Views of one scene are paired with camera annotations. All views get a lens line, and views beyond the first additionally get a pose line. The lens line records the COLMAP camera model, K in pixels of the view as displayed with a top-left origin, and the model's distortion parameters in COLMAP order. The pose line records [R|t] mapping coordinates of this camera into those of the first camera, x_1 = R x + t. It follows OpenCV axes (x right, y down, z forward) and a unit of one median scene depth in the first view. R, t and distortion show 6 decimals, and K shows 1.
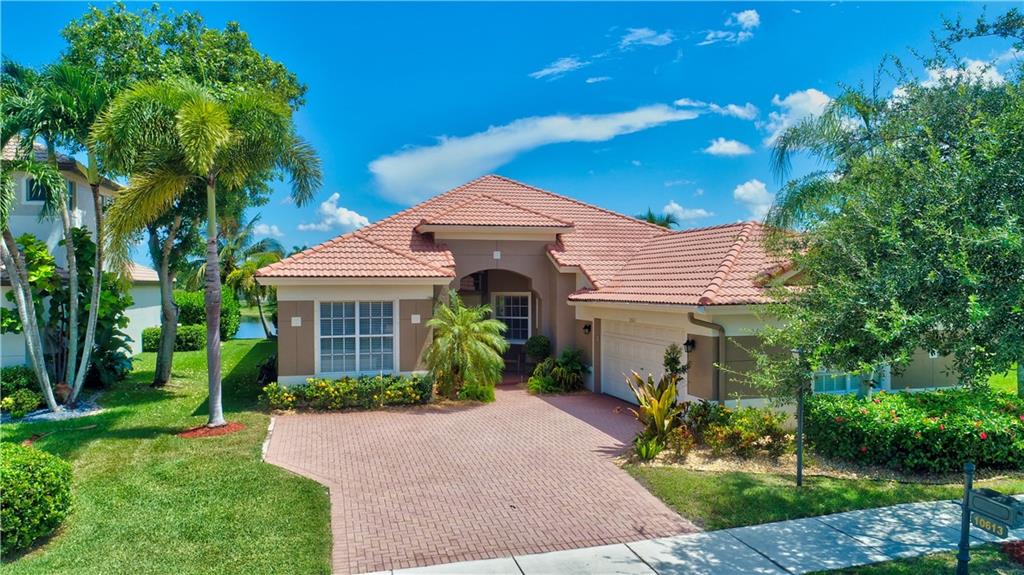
lens RADIAL K [[693.1, 0, 524.6], [0, 693.1, 289.5], [0, 0, 1]] dist [0.001349, 0.000742]
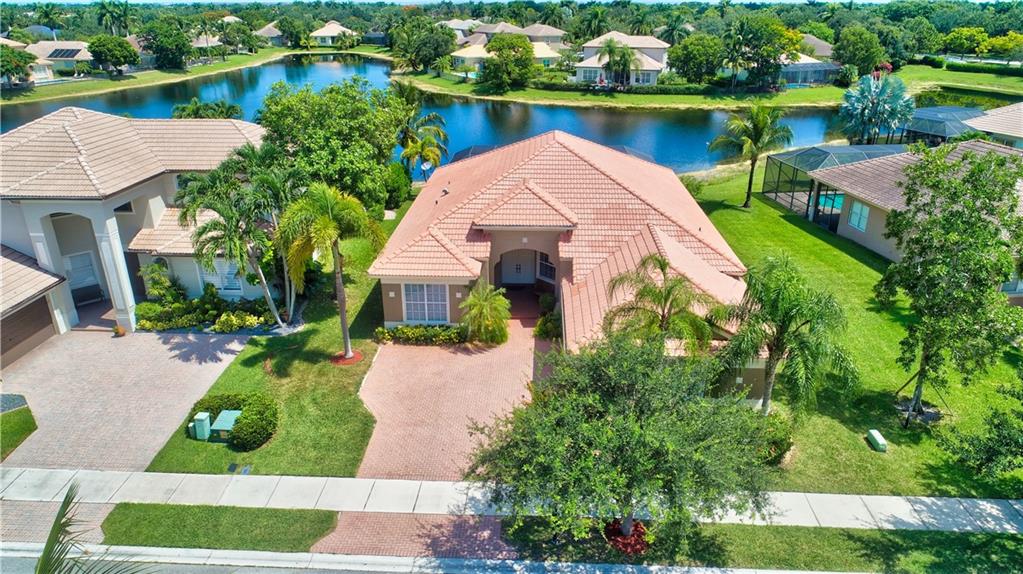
lens RADIAL K [[692.4, 0, 524.1], [0, 692.4, 289.0], [0, 0, 1]] dist [0.001349, 0.000742]
pose [[0.946965, 0.131906, -0.293016, 0.513873], [-0.013898, 0.927824, 0.372759, -0.635873], [0.321036, -0.348917, 0.880450, -0.457758]]
